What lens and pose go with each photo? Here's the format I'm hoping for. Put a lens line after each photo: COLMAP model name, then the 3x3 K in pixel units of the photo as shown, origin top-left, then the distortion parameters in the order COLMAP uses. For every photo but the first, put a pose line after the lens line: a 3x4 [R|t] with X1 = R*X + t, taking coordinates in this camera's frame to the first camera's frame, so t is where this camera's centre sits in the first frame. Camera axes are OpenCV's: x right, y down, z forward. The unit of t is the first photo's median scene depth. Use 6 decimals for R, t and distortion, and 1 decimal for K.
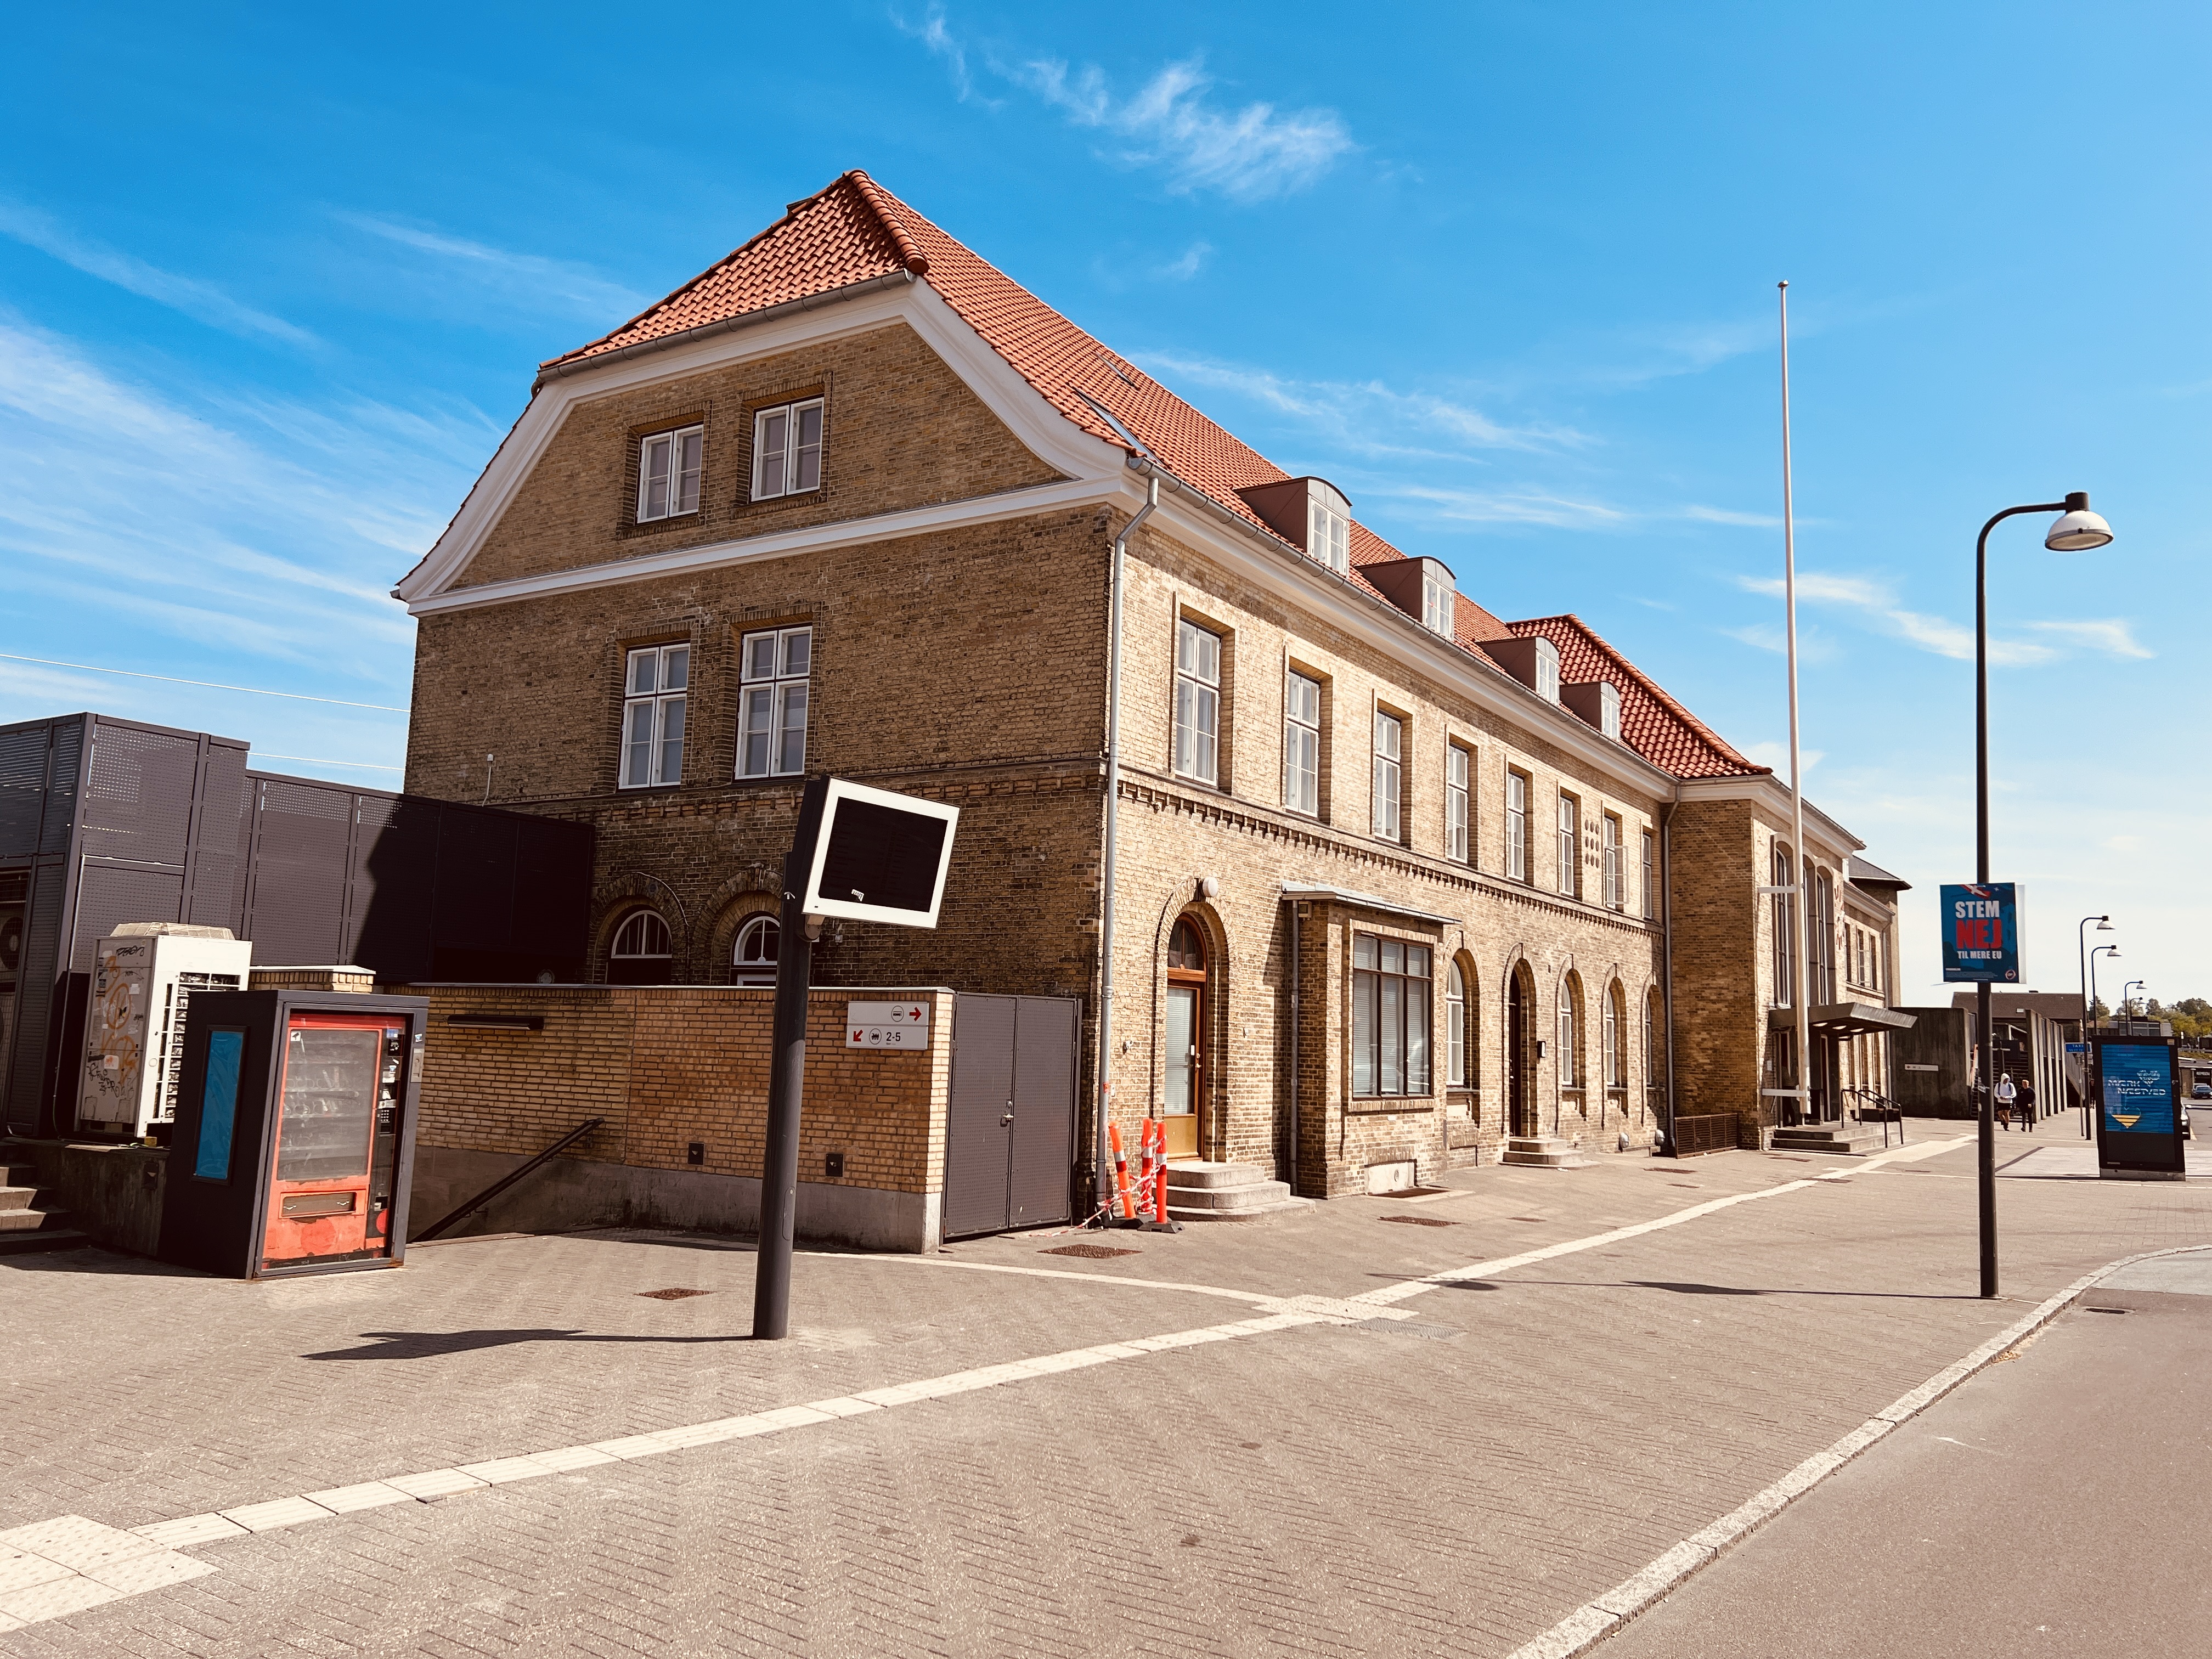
lens RADIAL K [[1692.5, 0, 1101.3], [0, 1692.5, 827.0], [0, 0, 1]] dist [0.061122, -0.062731]
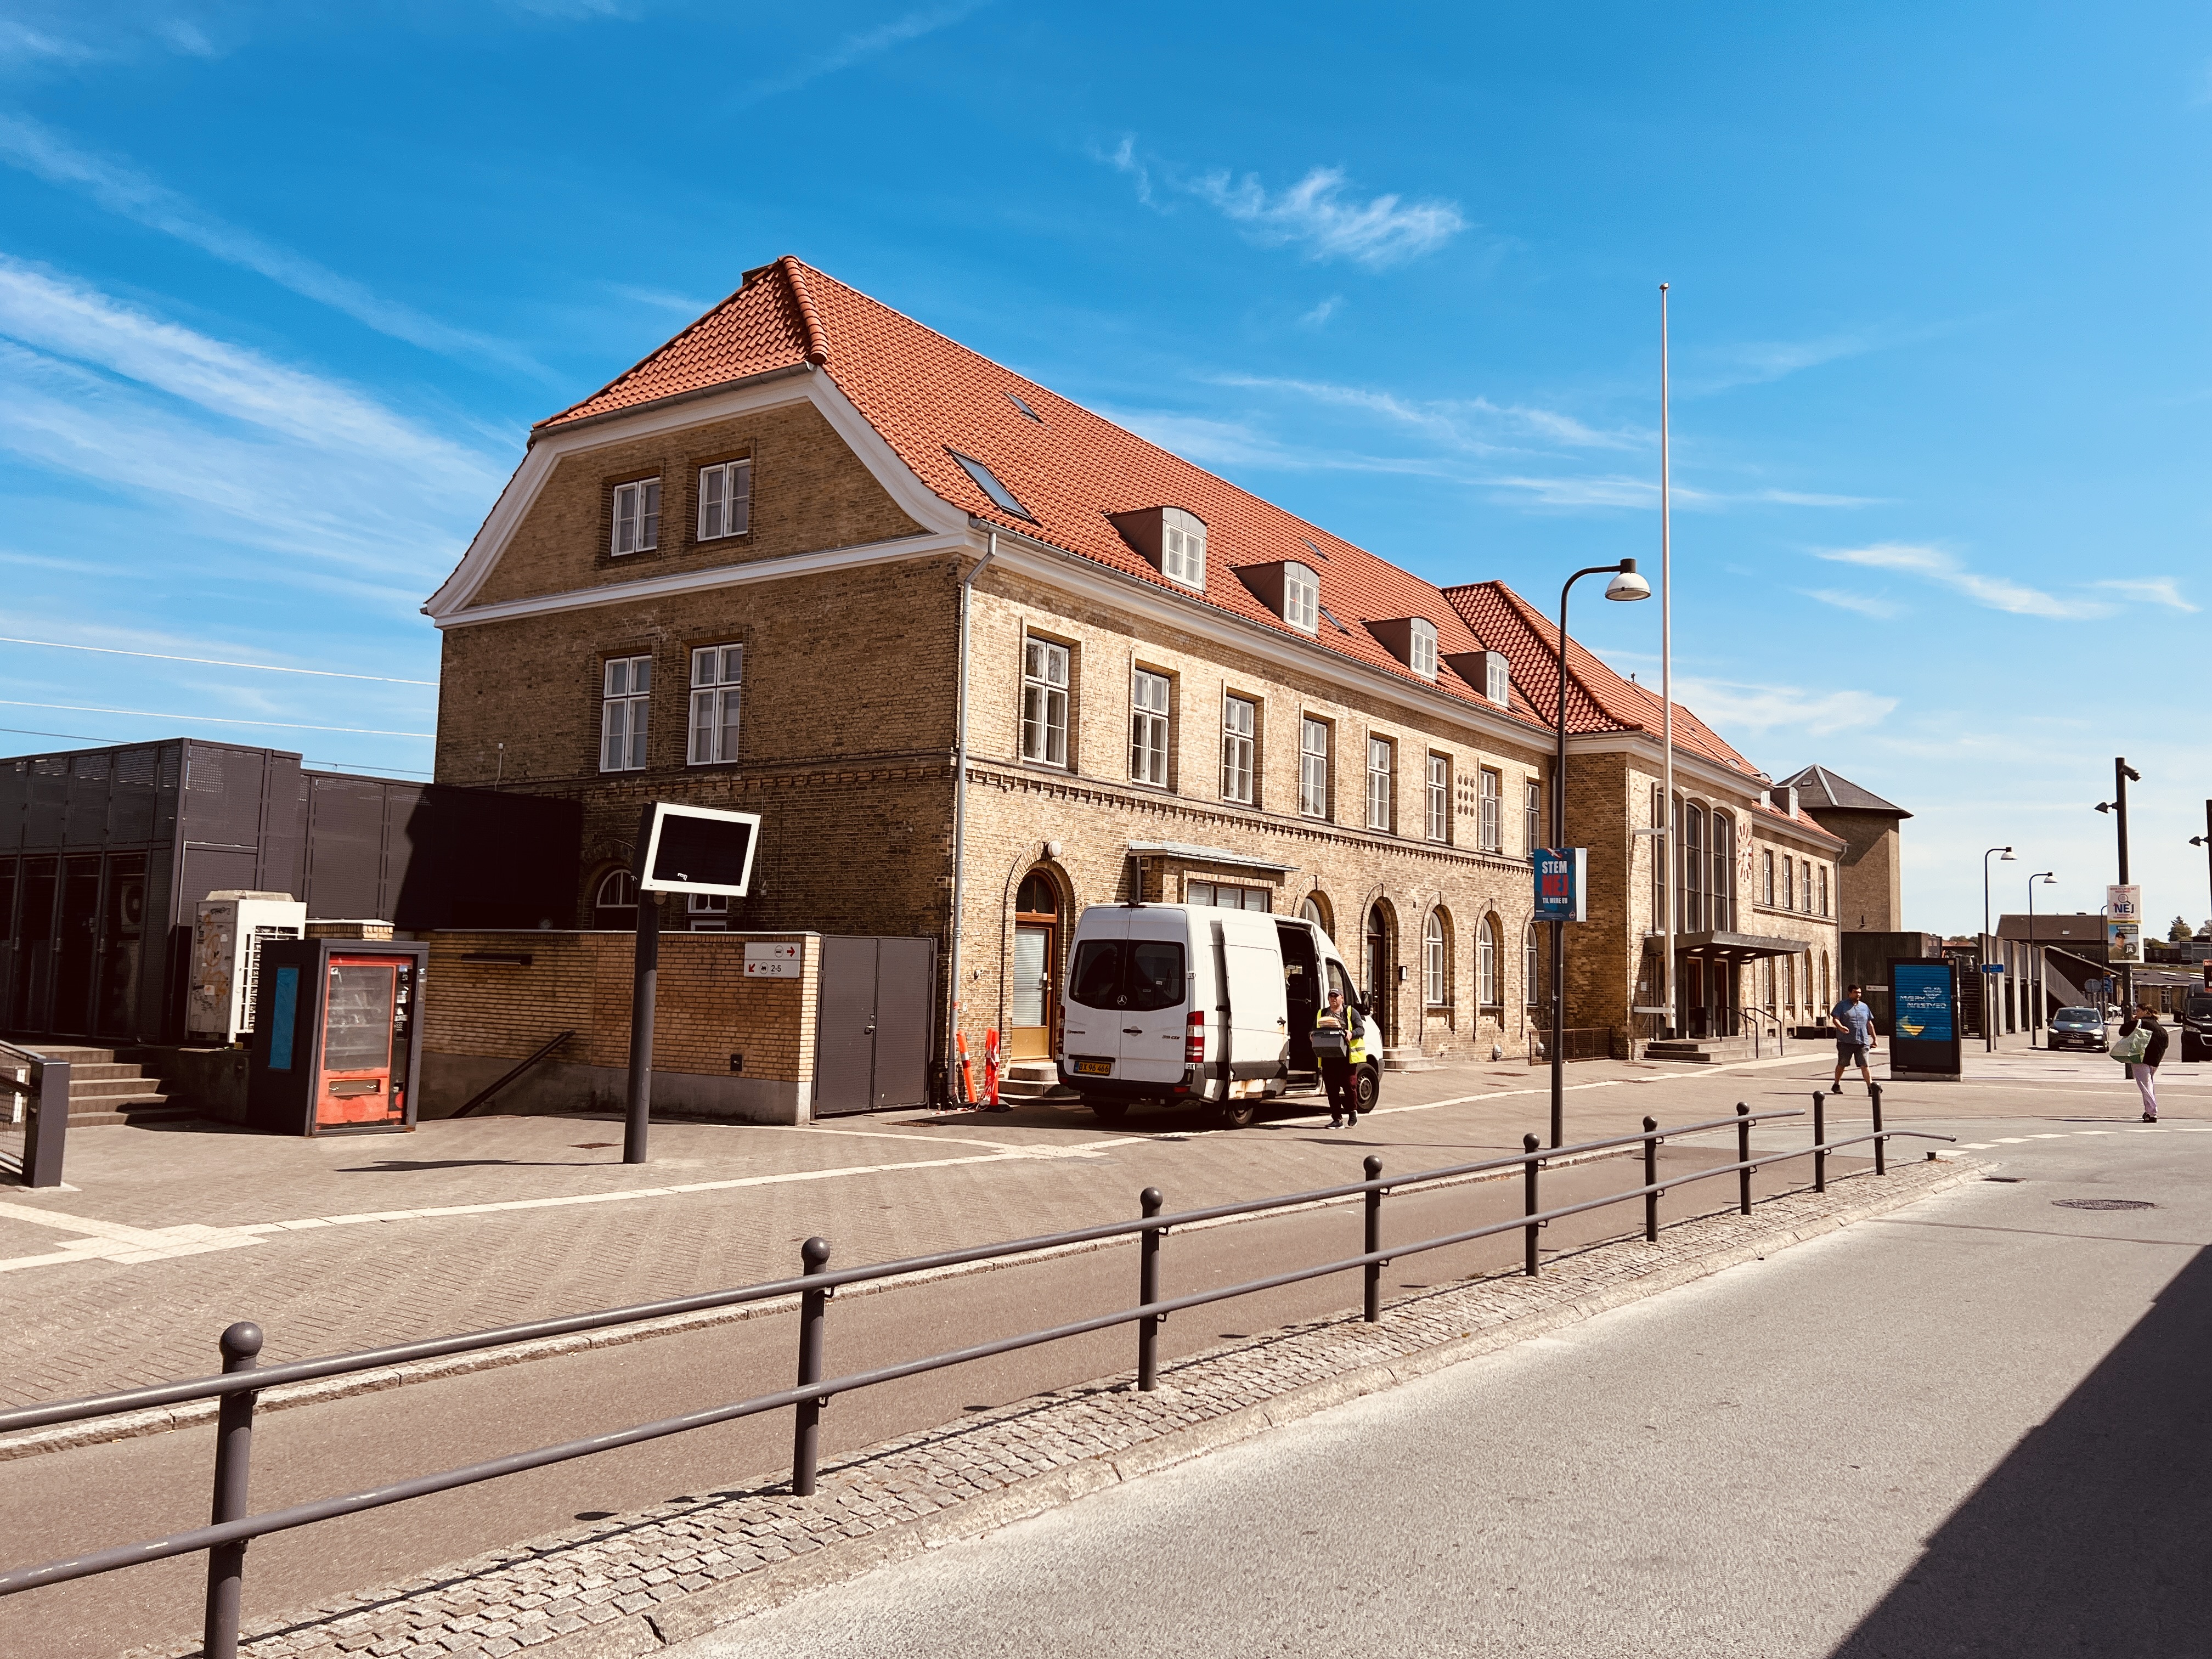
lens RADIAL K [[1692.5, 0, 1116.2], [0, 1692.5, 827.6], [0, 0, 1]] dist [0.061122, -0.062731]
pose [[0.999358, -0.010743, -0.034174, 0.152393], [0.012150, 0.999075, 0.041254, -0.031809], [0.033699, -0.041643, 0.998564, -0.263148]]
